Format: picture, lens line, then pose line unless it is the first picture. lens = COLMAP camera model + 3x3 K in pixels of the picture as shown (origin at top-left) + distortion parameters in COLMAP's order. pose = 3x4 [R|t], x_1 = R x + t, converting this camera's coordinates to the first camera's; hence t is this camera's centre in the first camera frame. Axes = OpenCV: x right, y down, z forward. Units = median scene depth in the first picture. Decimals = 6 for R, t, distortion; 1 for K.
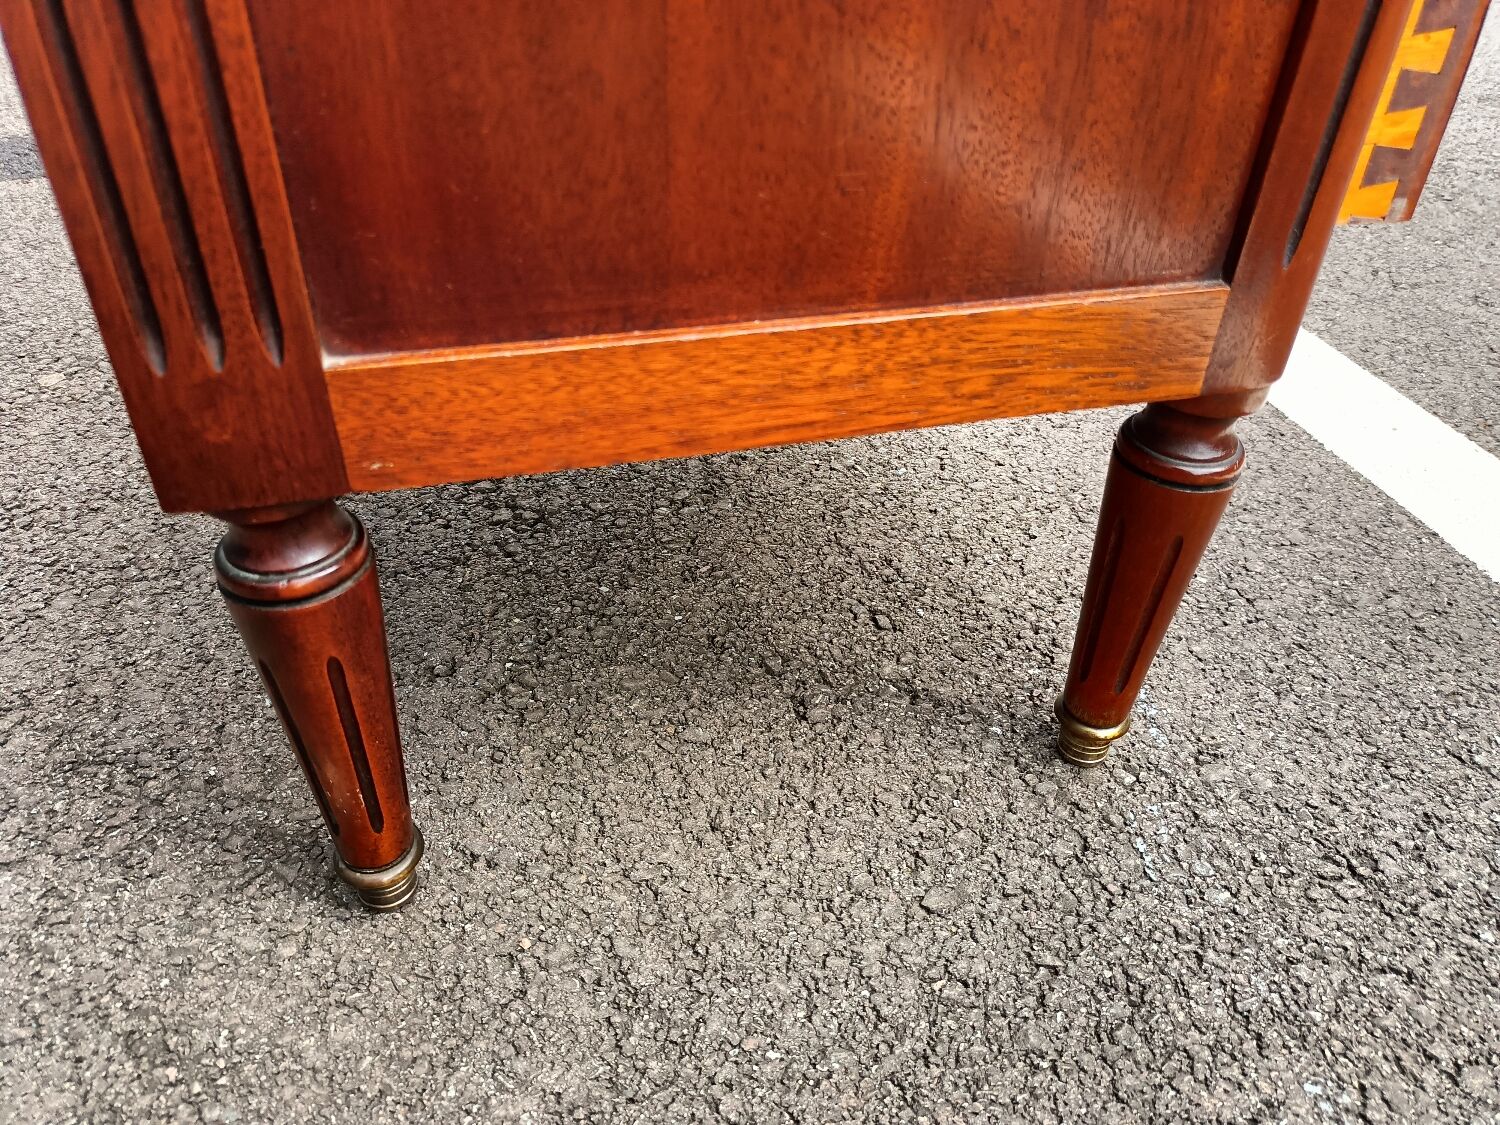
lens RADIAL K [[1141.3, 0, 751.4], [0, 1141.3, 566.0], [0, 0, 1]] dist [0.018951, -0.014317]
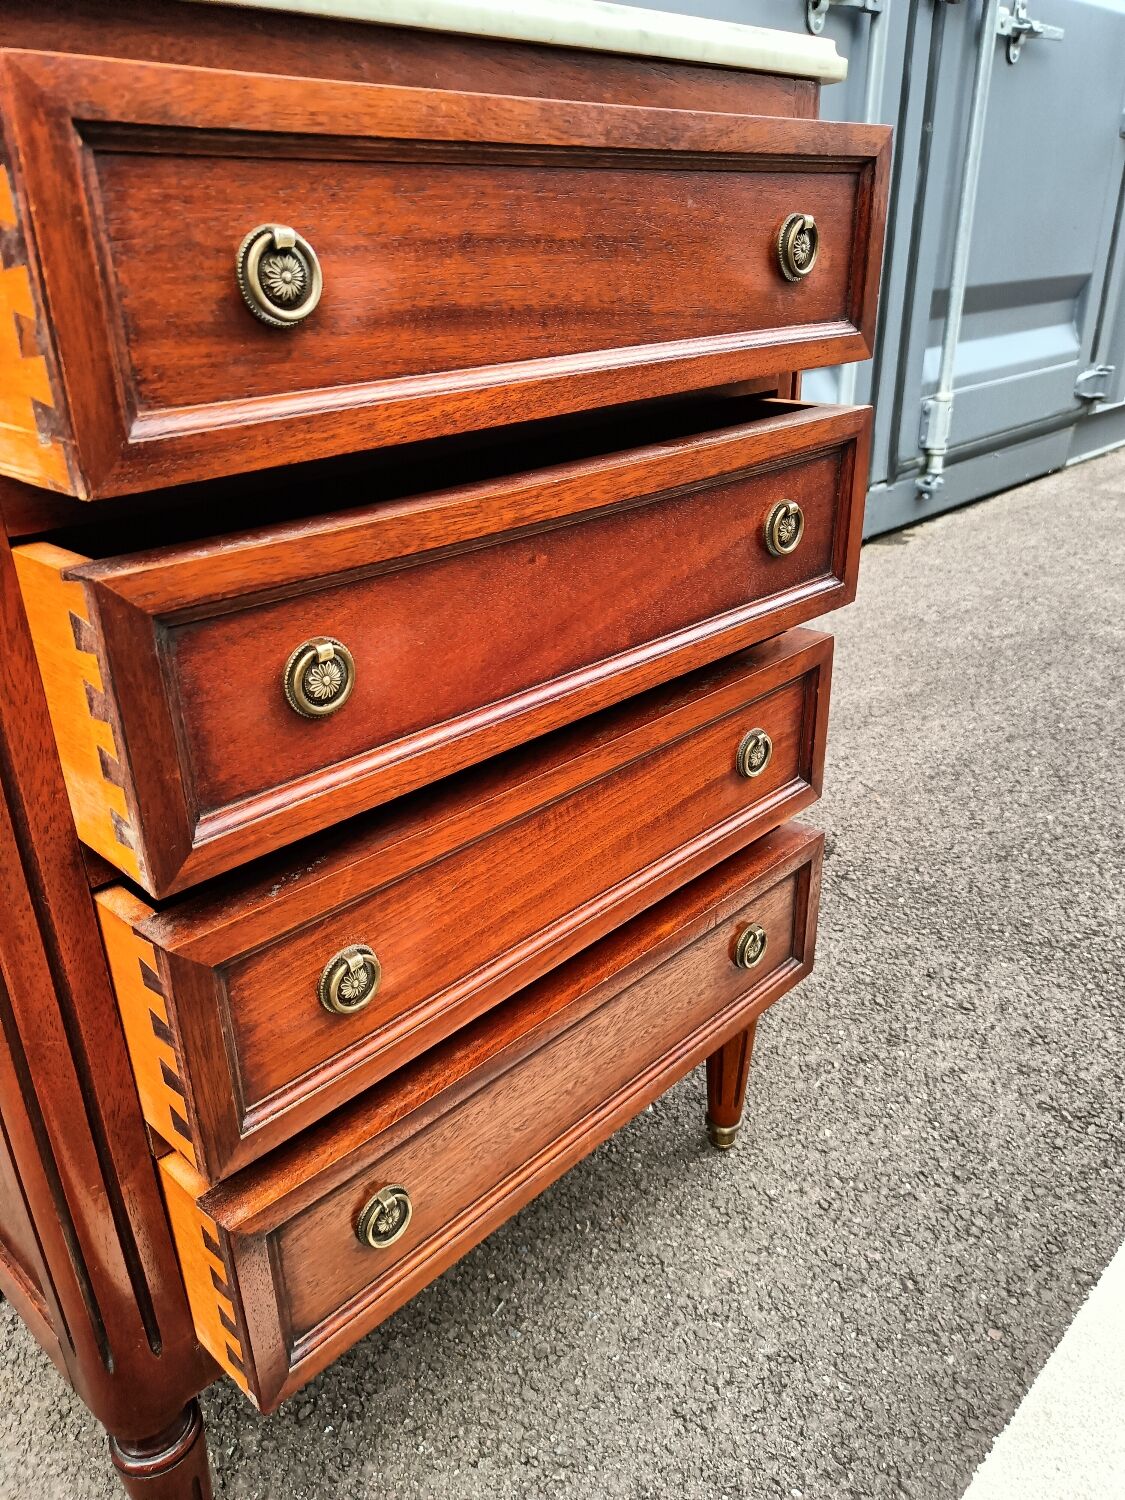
lens RADIAL K [[1140.4, 0, 562.5], [0, 1140.4, 750.0], [0, 0, 1]] dist [0.008530, -0.002132]
pose [[0.521553, 0.329915, -0.786854, 1.330211], [-0.480832, 0.875478, 0.048362, -1.037259], [0.704828, 0.353121, 0.615242, 0.170269]]
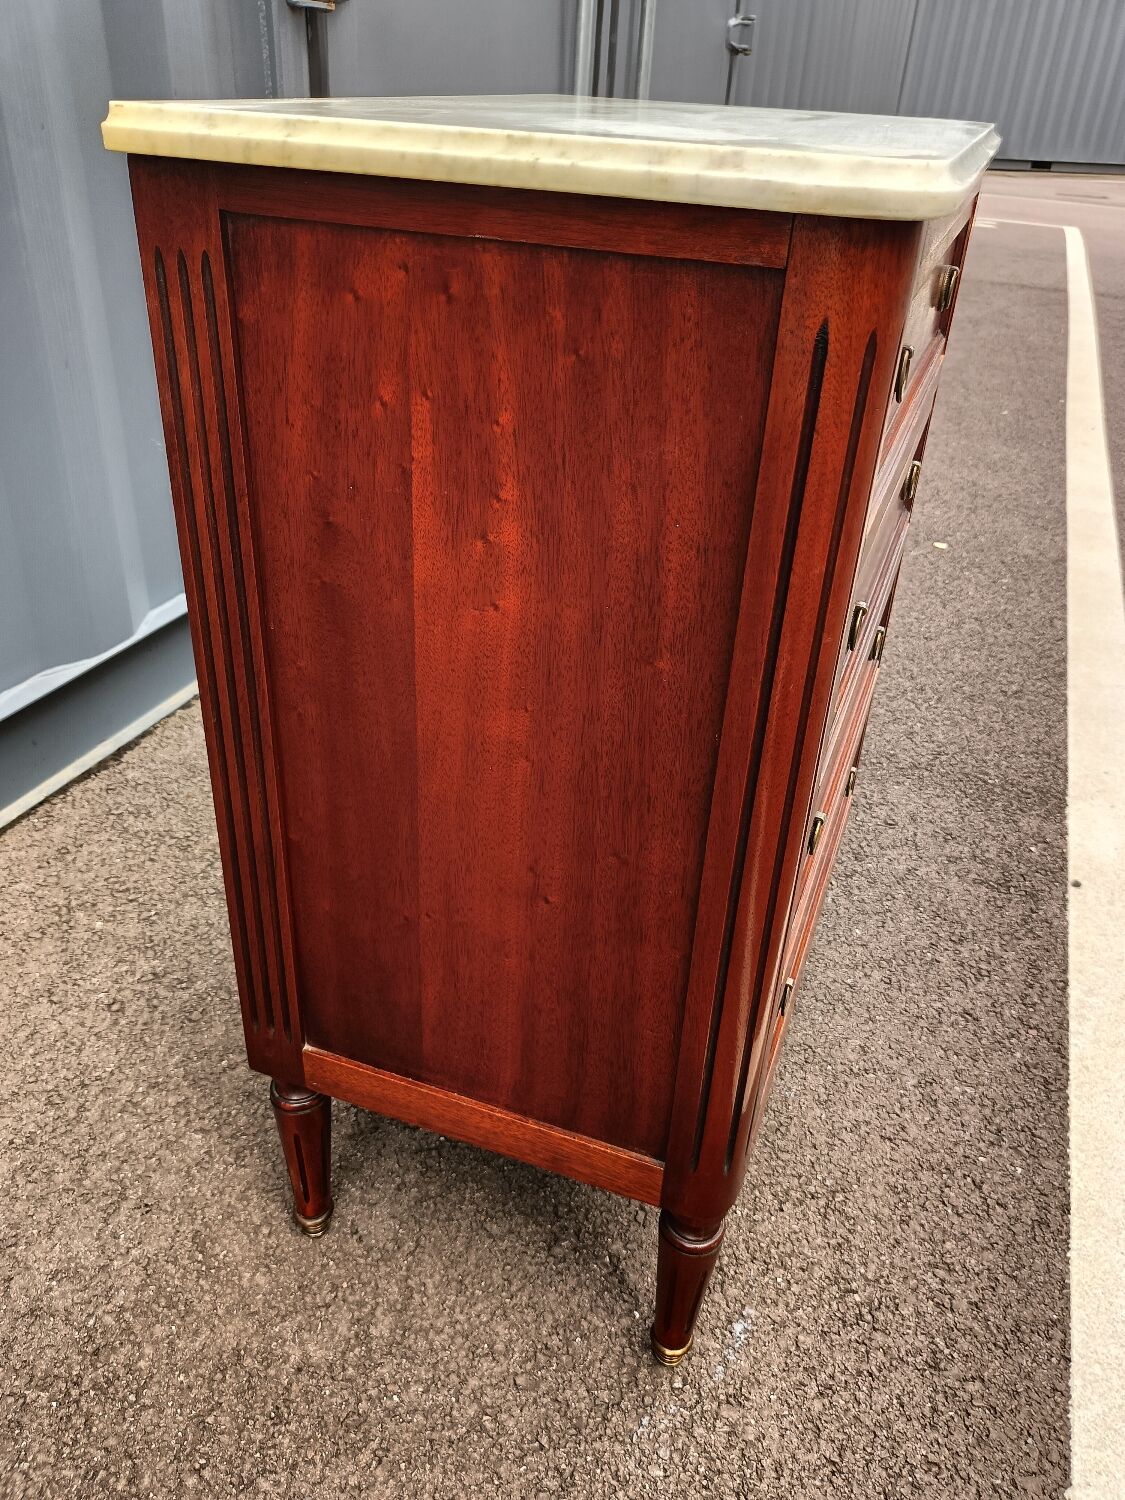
lens RADIAL K [[1154.3, 0, 562.5], [0, 1154.3, 750.0], [0, 0, 1]] dist [0.008327, -0.002292]
pose [[0.816791, 0.309087, -0.487152, 0.795554], [-0.365005, 0.930758, -0.021447, -0.634853], [0.446792, 0.195331, 0.873054, -0.808366]]
